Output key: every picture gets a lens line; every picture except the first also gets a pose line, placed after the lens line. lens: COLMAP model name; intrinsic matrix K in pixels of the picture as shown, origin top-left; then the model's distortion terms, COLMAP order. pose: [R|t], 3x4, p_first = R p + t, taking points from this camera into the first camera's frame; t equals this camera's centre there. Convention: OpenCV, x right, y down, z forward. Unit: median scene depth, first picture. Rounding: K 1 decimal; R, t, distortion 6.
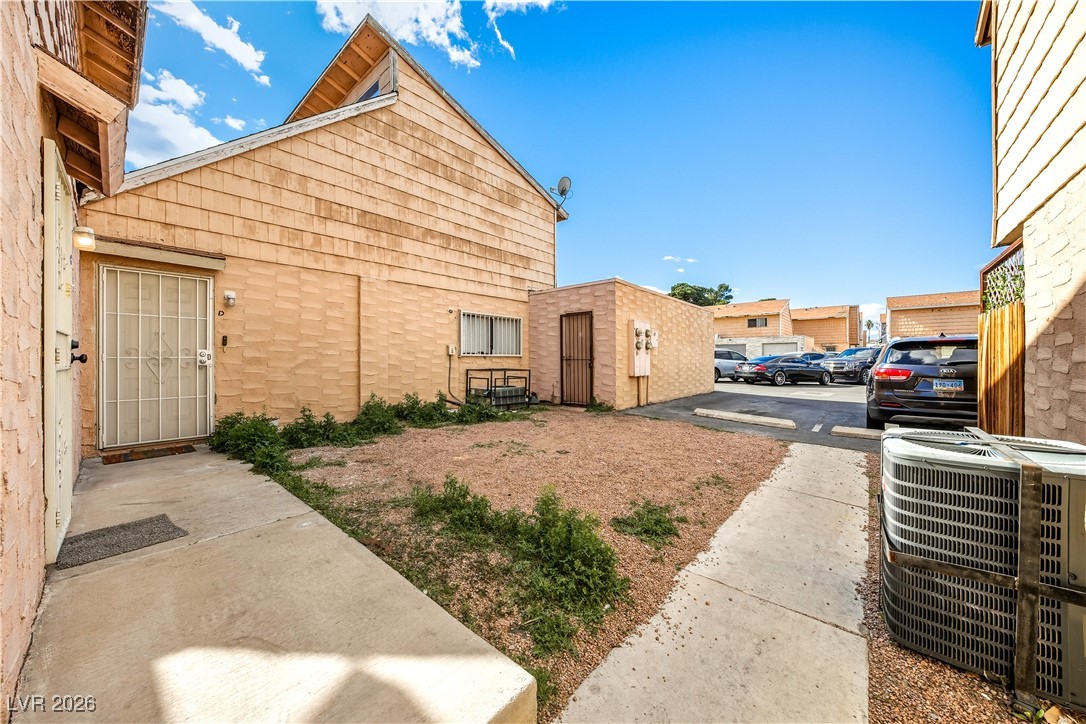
lens RADIAL K [[382.9, 0, 547.9], [0, 382.9, 362.0], [0, 0, 1]] dist [-0.027966, 0.006622]
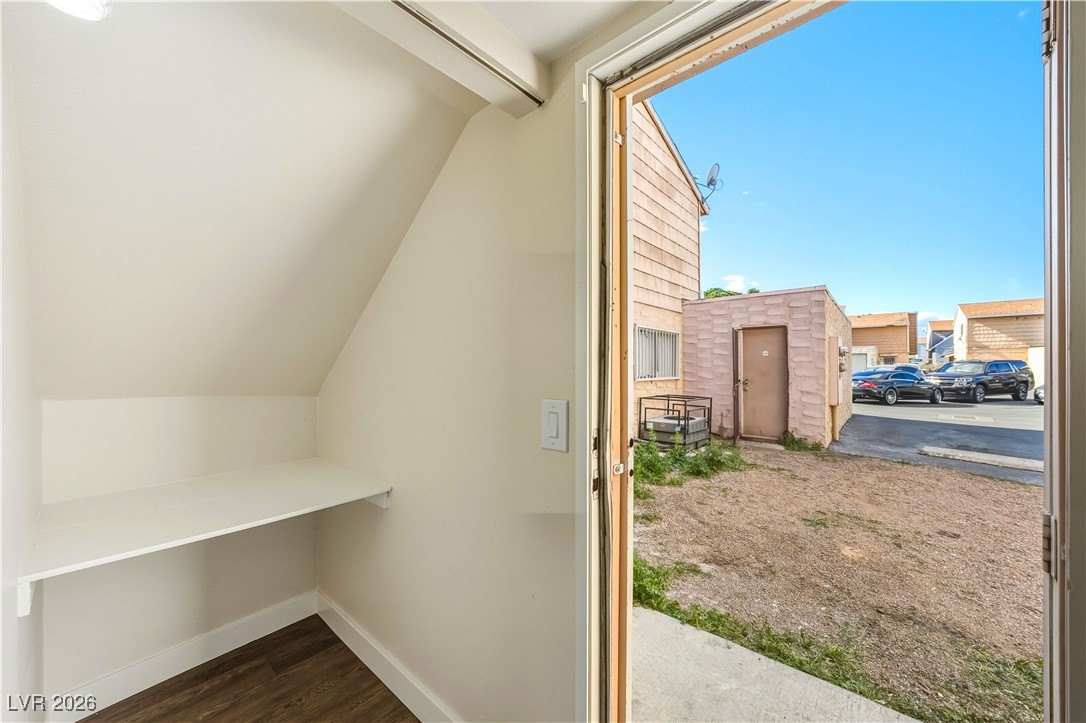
lens RADIAL K [[394.0, 0, 530.5], [0, 394.0, 365.5], [0, 0, 1]] dist [-0.026815, 0.005997]
pose [[0.999995, 0.001070, -0.002832, -0.400231], [-0.001090, 0.999975, -0.006996, -0.038506], [0.002824, 0.006999, 0.999972, 0.155638]]
